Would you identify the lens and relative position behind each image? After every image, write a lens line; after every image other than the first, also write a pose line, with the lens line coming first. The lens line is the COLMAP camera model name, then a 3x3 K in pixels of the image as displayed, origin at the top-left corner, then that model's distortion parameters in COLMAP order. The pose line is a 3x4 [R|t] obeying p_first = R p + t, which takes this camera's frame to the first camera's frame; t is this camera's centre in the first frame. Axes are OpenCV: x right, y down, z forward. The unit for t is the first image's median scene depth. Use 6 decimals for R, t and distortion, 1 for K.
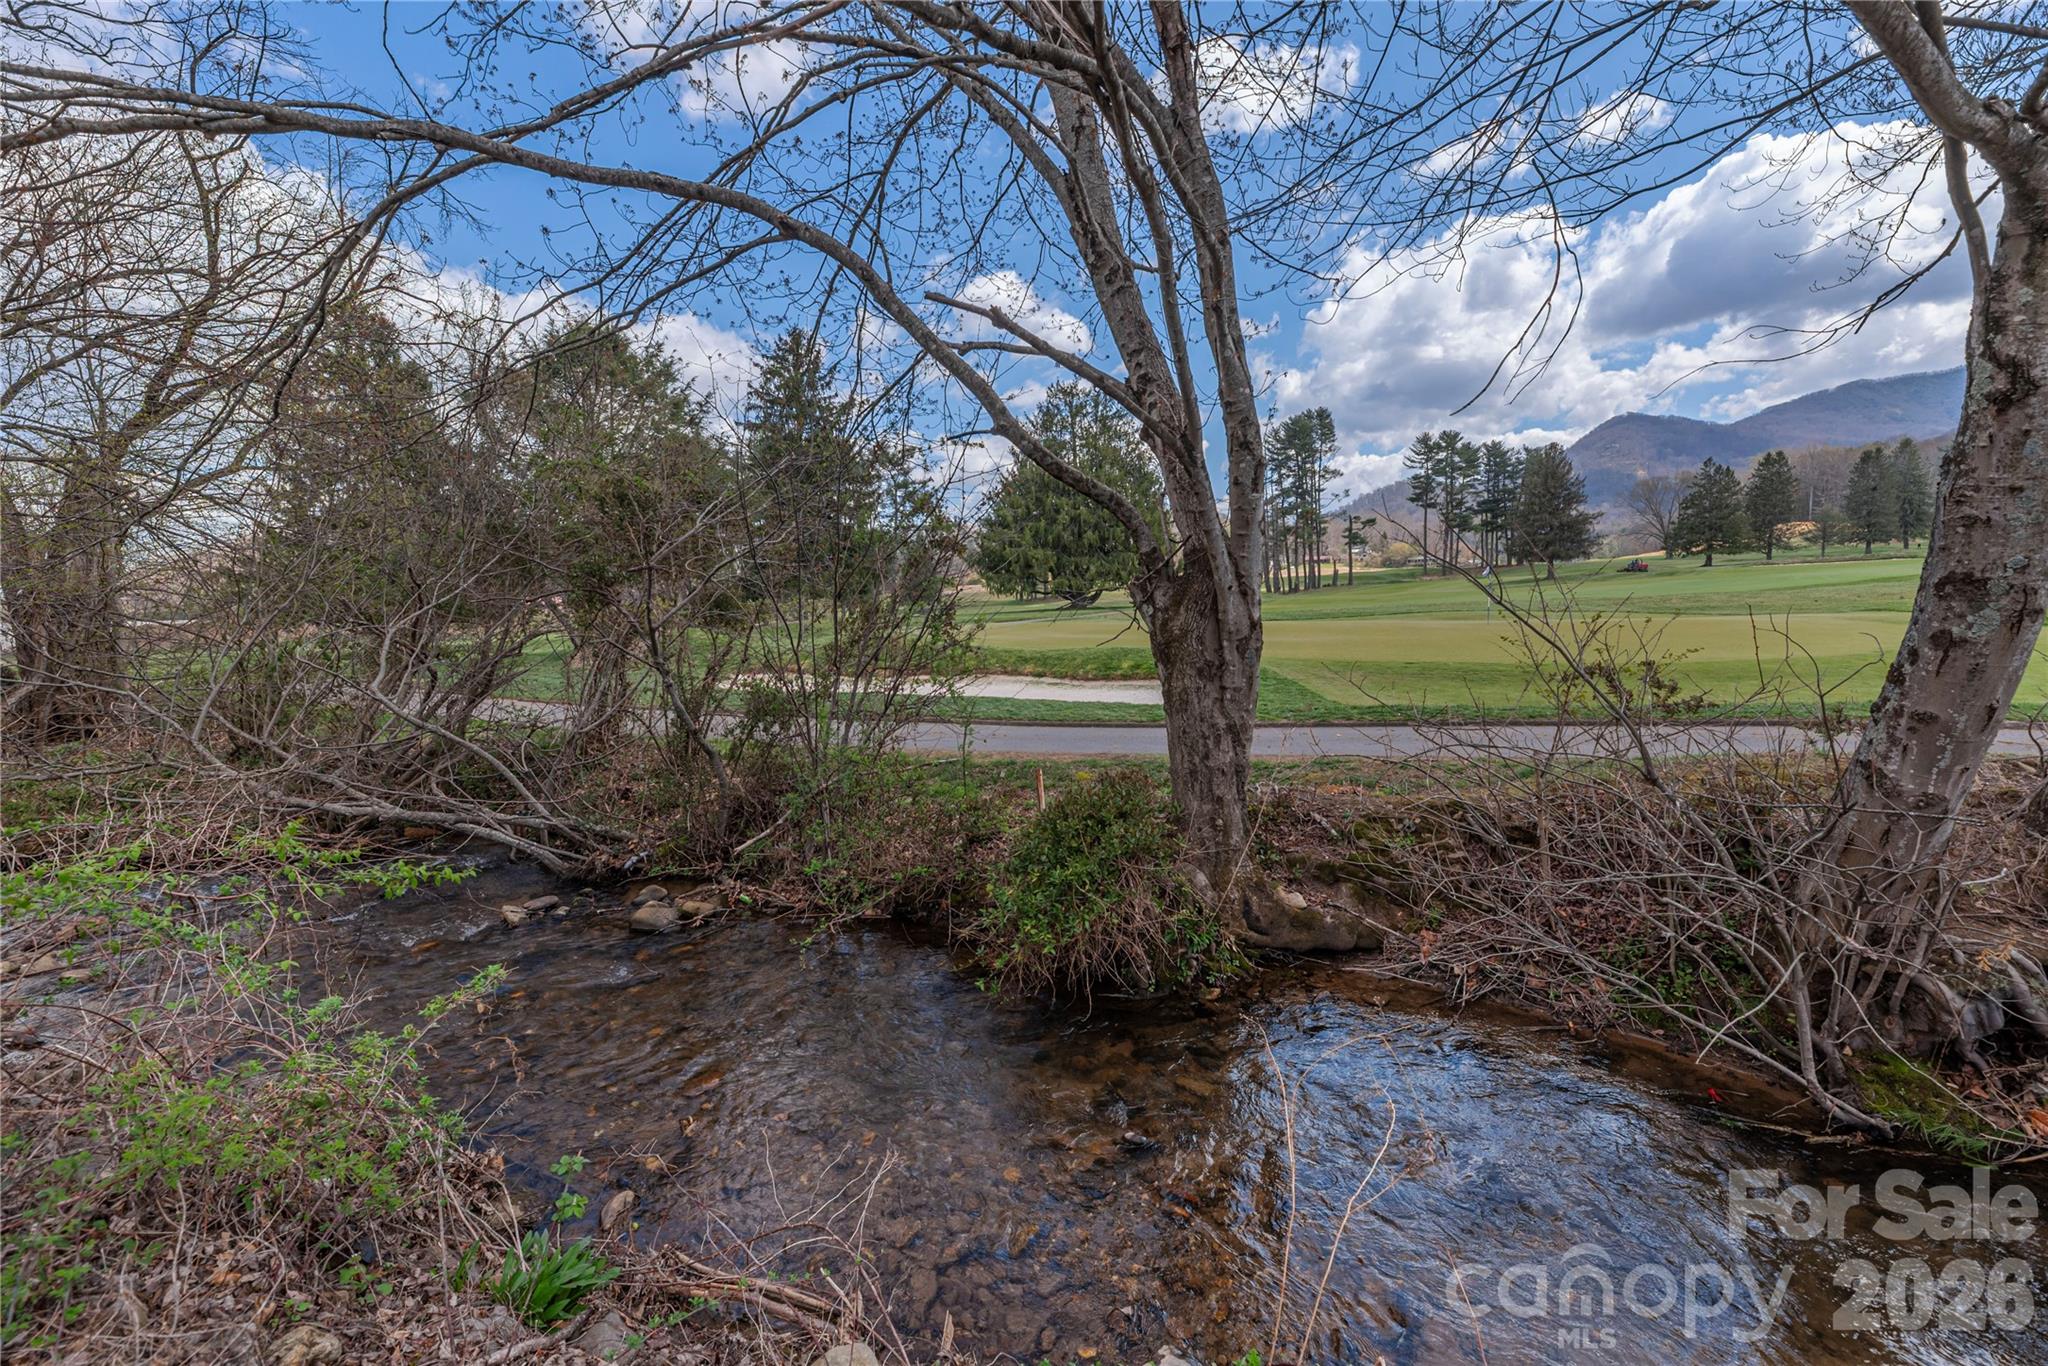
lens RADIAL K [[832.2, 0, 1025.6], [0, 832.2, 691.4], [0, 0, 1]] dist [0.000632, 0.000072]
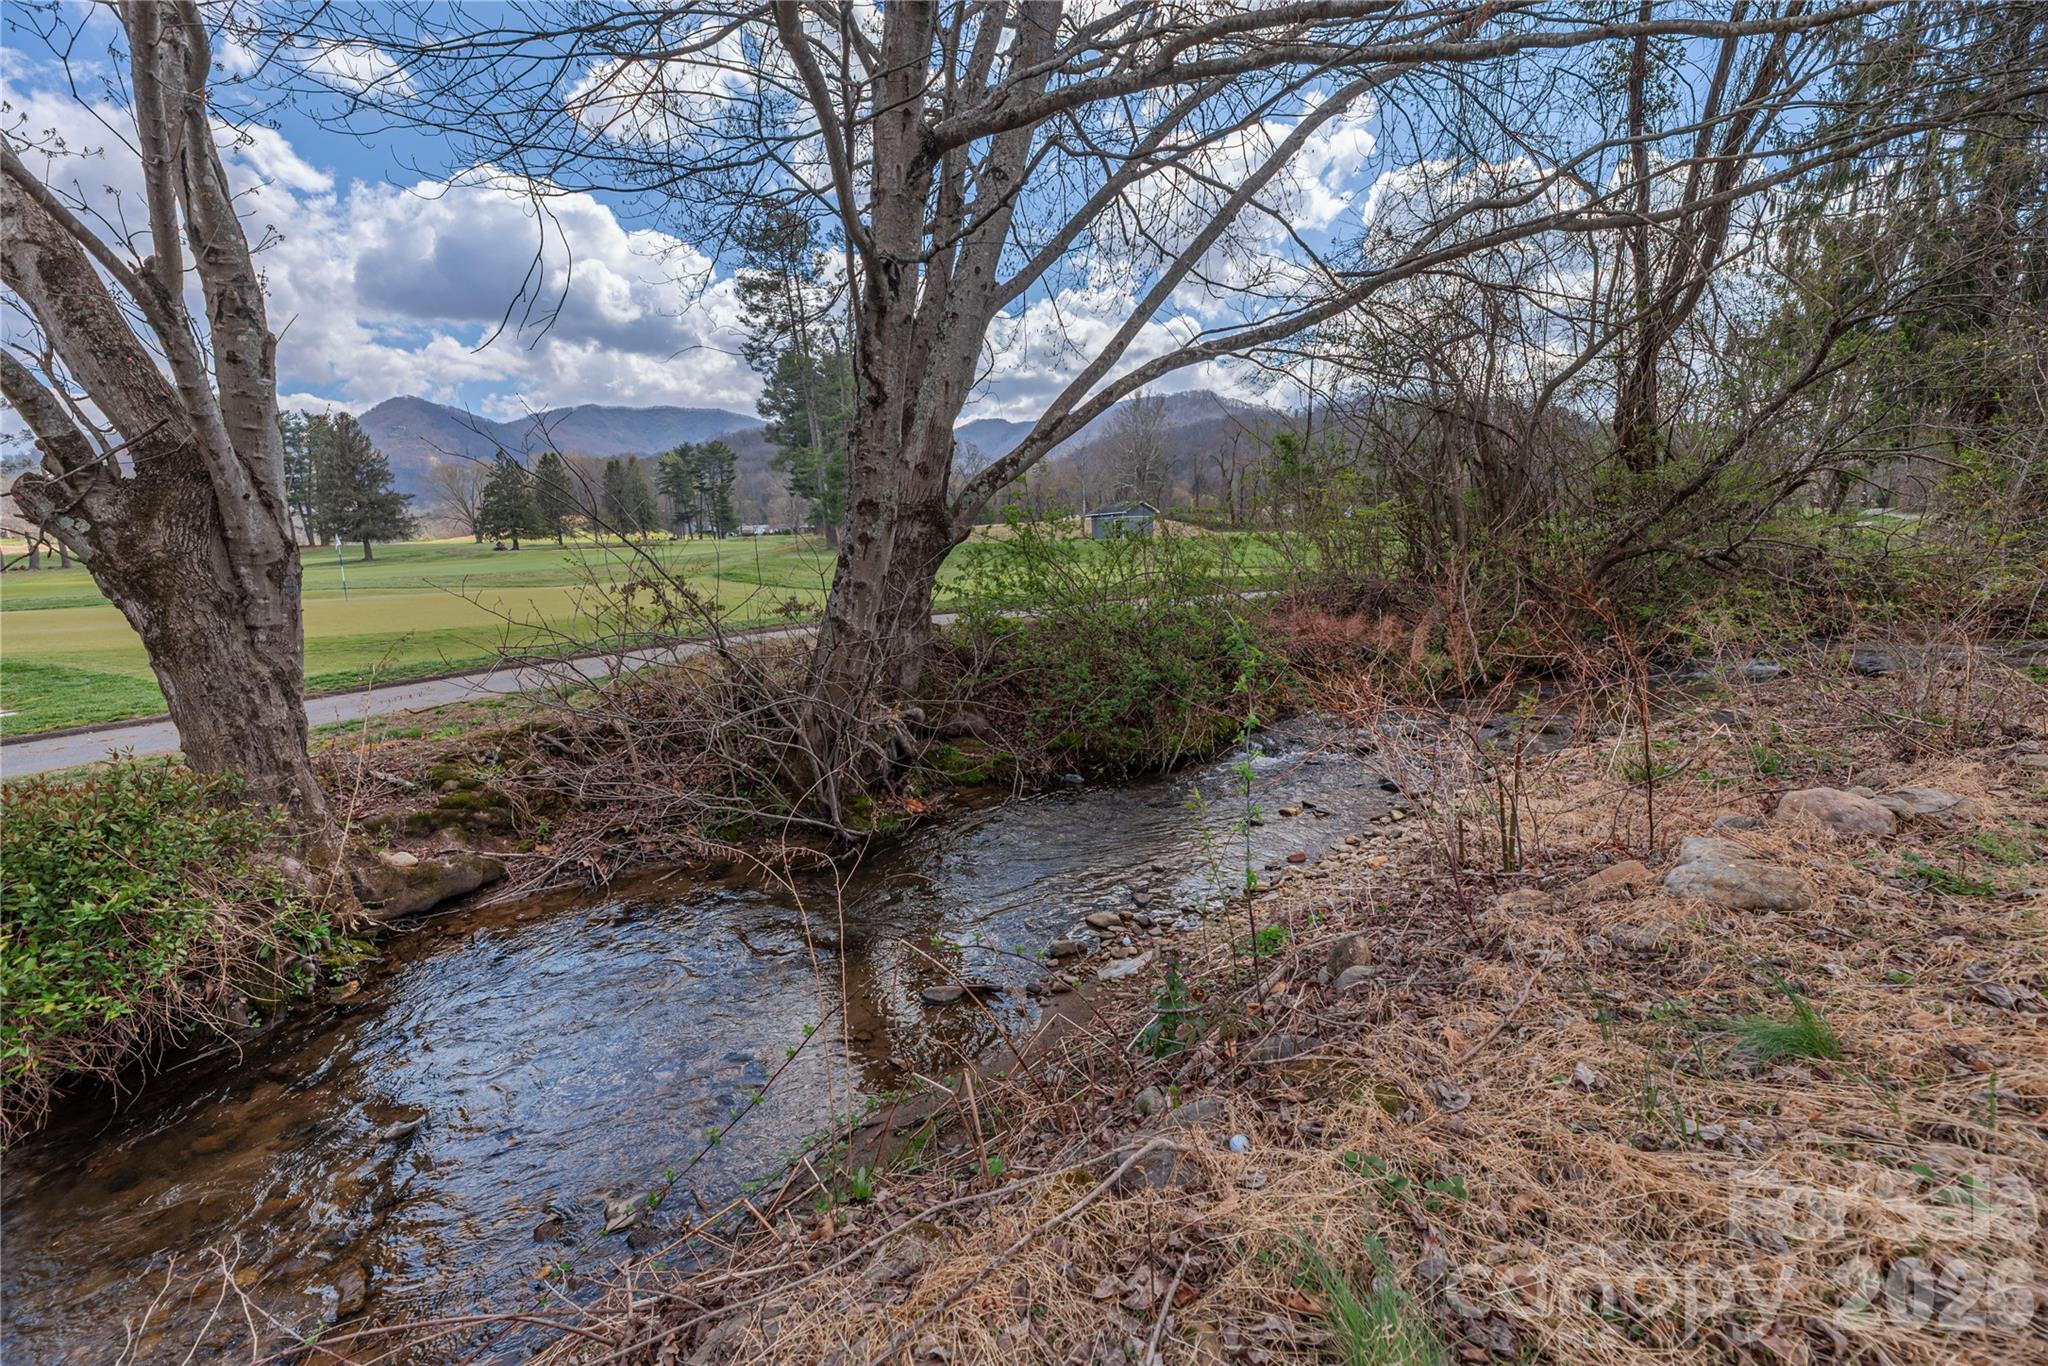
lens RADIAL K [[826.8, 0, 1024.0], [0, 826.8, 683.0], [0, 0, 1]] dist [-0.006865, -0.000176]
pose [[0.331867, -0.133862, 0.933780, -0.058375], [0.123556, 0.987521, 0.097654, 0.014445], [-0.935199, 0.082966, 0.344265, 0.015396]]
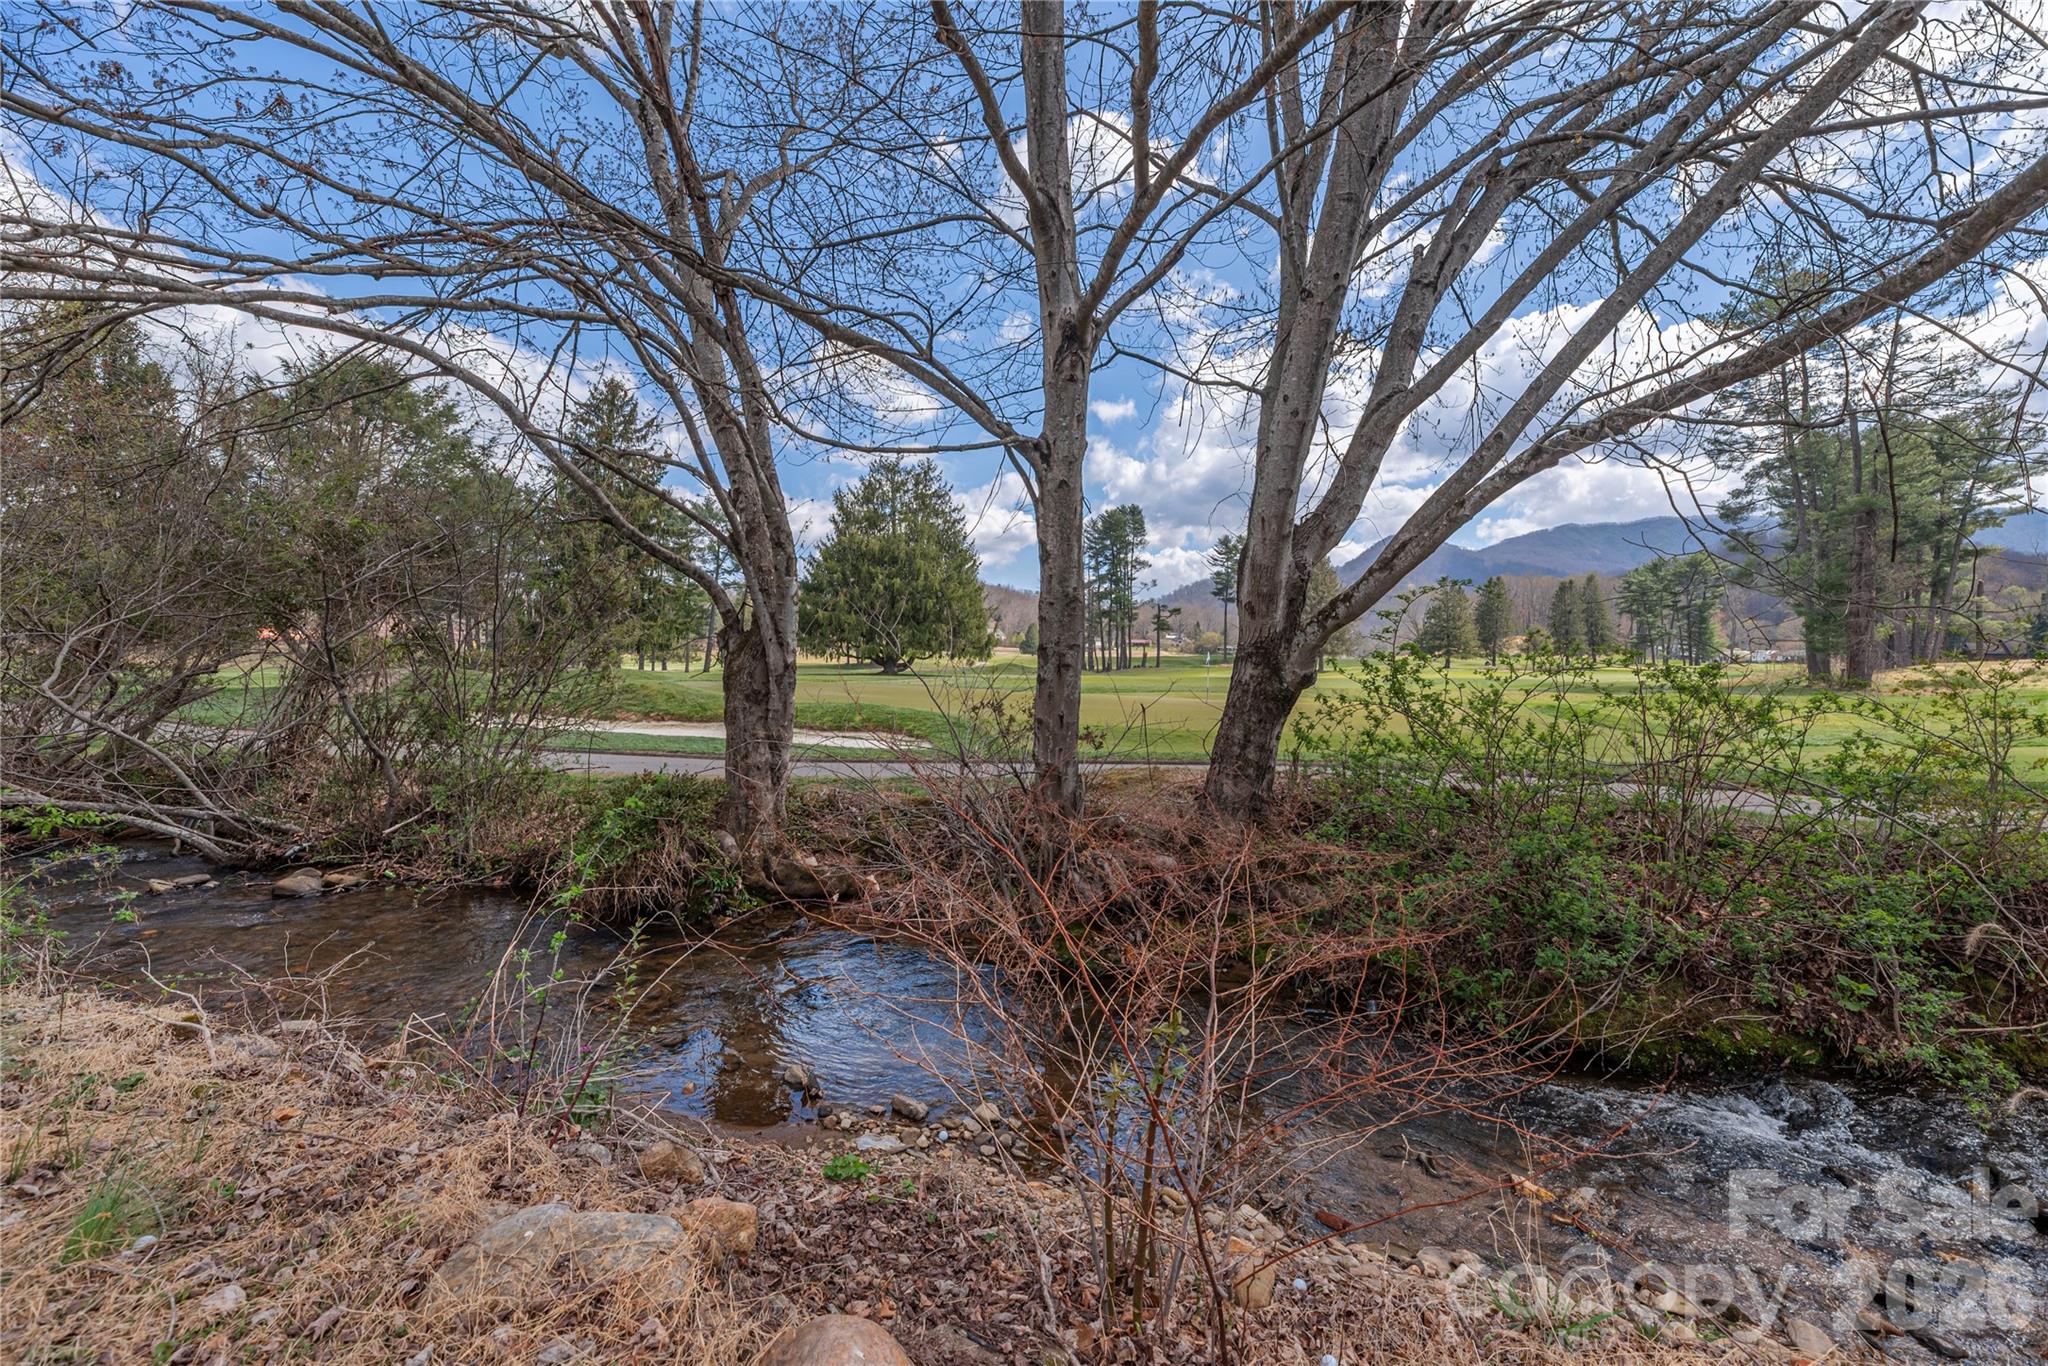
lens RADIAL K [[831.7, 0, 1024.0], [0, 831.7, 683.0], [0, 0, 1]] dist [0.000441, -0.000205]
pose [[0.979572, 0.051074, 0.194499, 0.091597], [-0.032601, 0.994748, -0.097023, 0.017376], [-0.198433, 0.088700, 0.976092, -0.111995]]
